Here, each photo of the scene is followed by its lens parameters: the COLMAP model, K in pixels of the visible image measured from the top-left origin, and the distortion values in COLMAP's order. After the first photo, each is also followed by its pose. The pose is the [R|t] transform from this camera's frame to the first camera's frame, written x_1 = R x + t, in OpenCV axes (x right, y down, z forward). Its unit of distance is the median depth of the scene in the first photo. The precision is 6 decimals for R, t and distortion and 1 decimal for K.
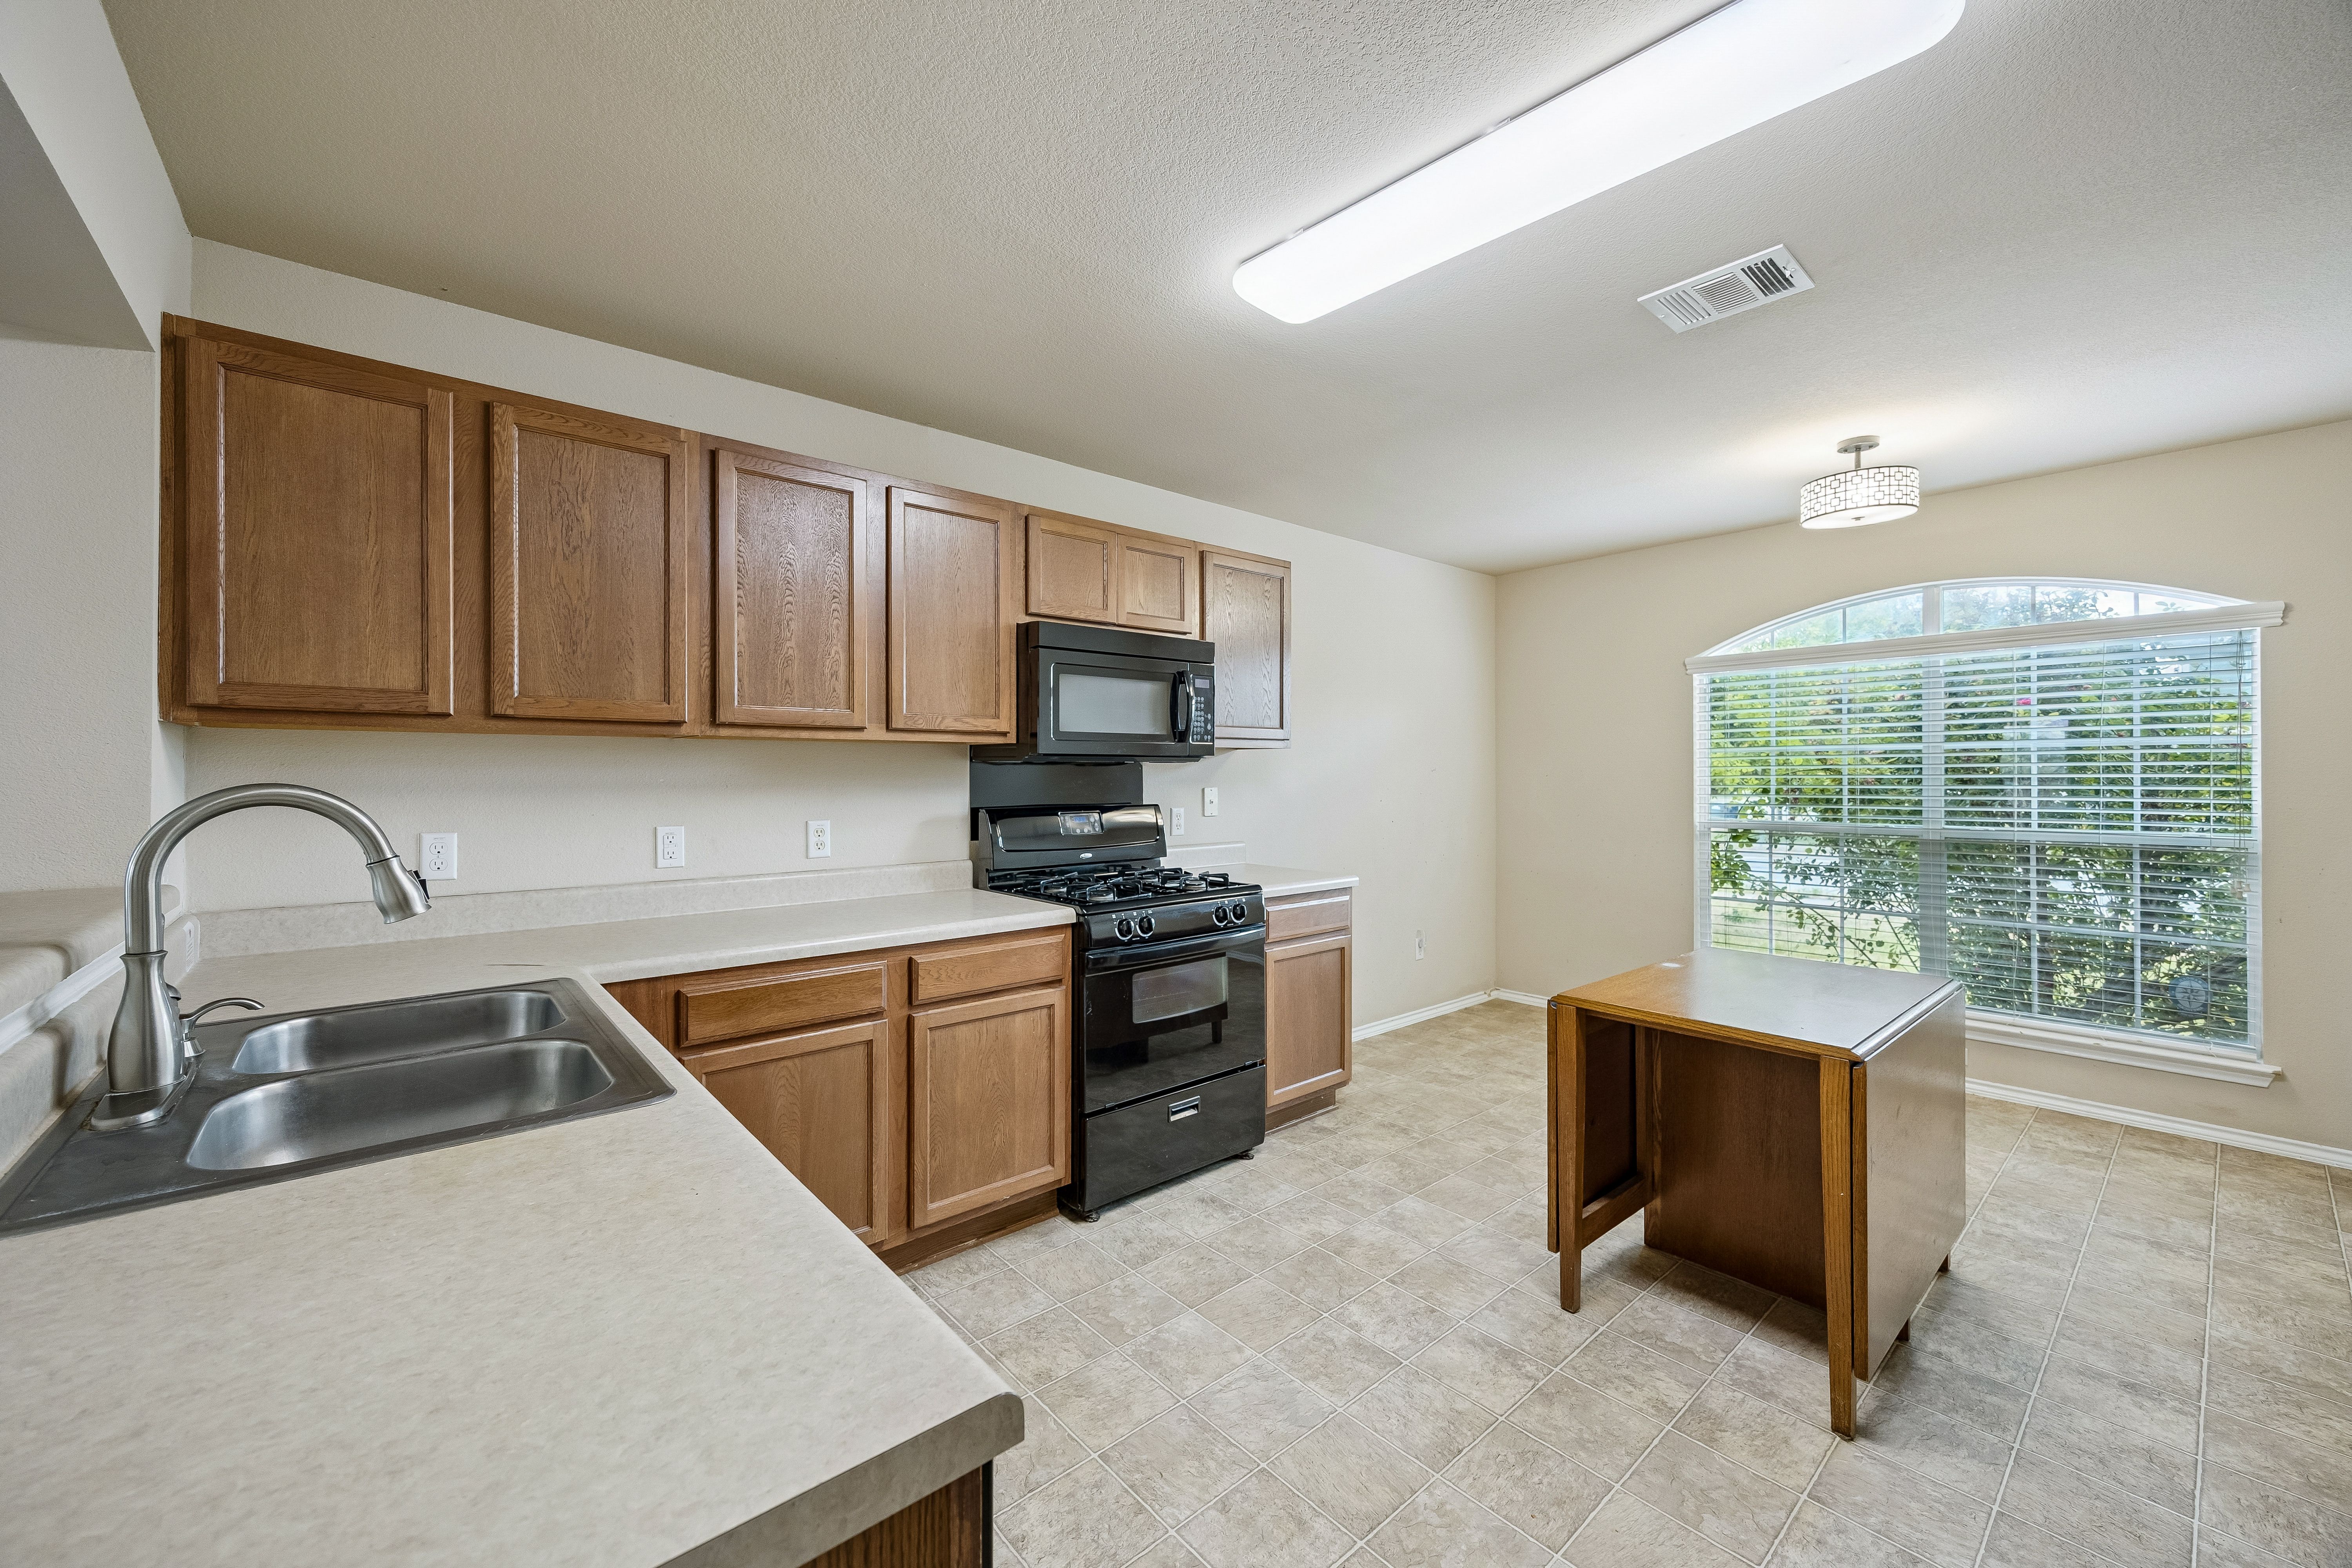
lens RADIAL K [[900.3, 0, 1170.8], [0, 900.3, 778.5], [0, 0, 1]] dist [-0.000106, -0.000077]
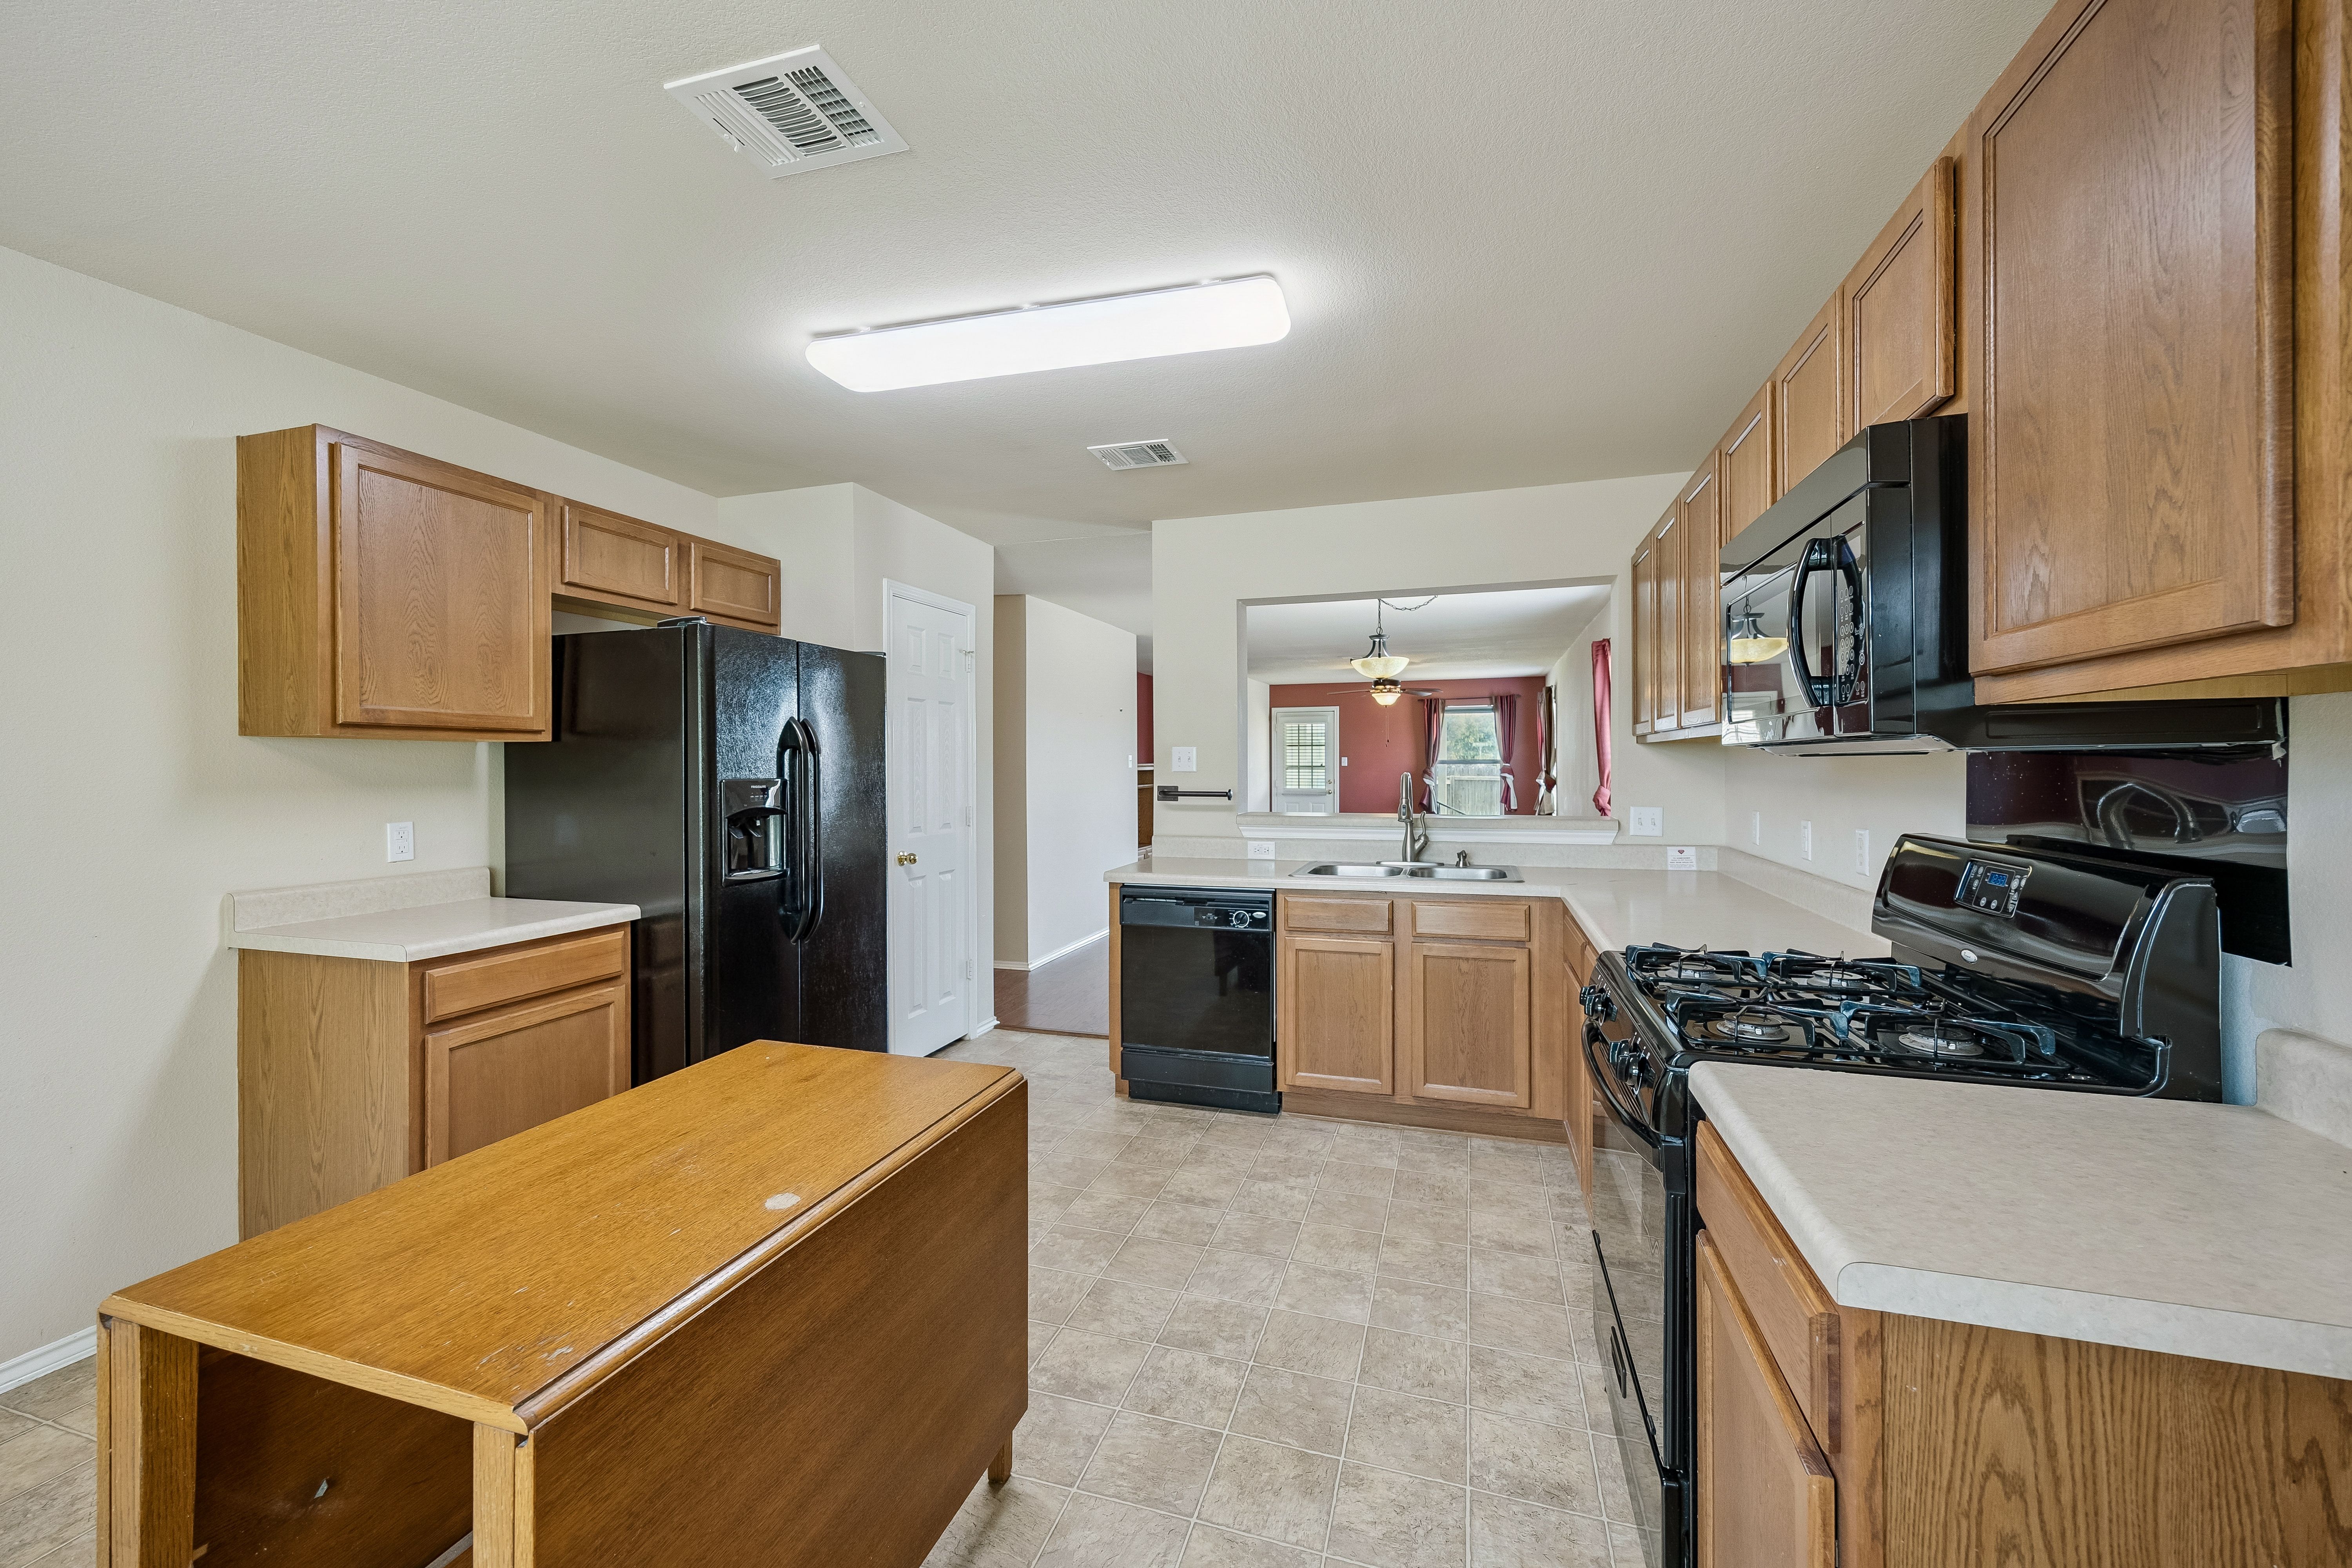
lens RADIAL K [[944.7, 0, 1166.4], [0, 944.7, 763.7], [0, 0, 1]] dist [0.007629, -0.000189]
pose [[-0.851431, 0.006209, -0.524430, 0.649054], [0.006176, 0.999979, 0.001813, -0.019330], [0.524430, -0.001695, -0.851452, 1.538139]]
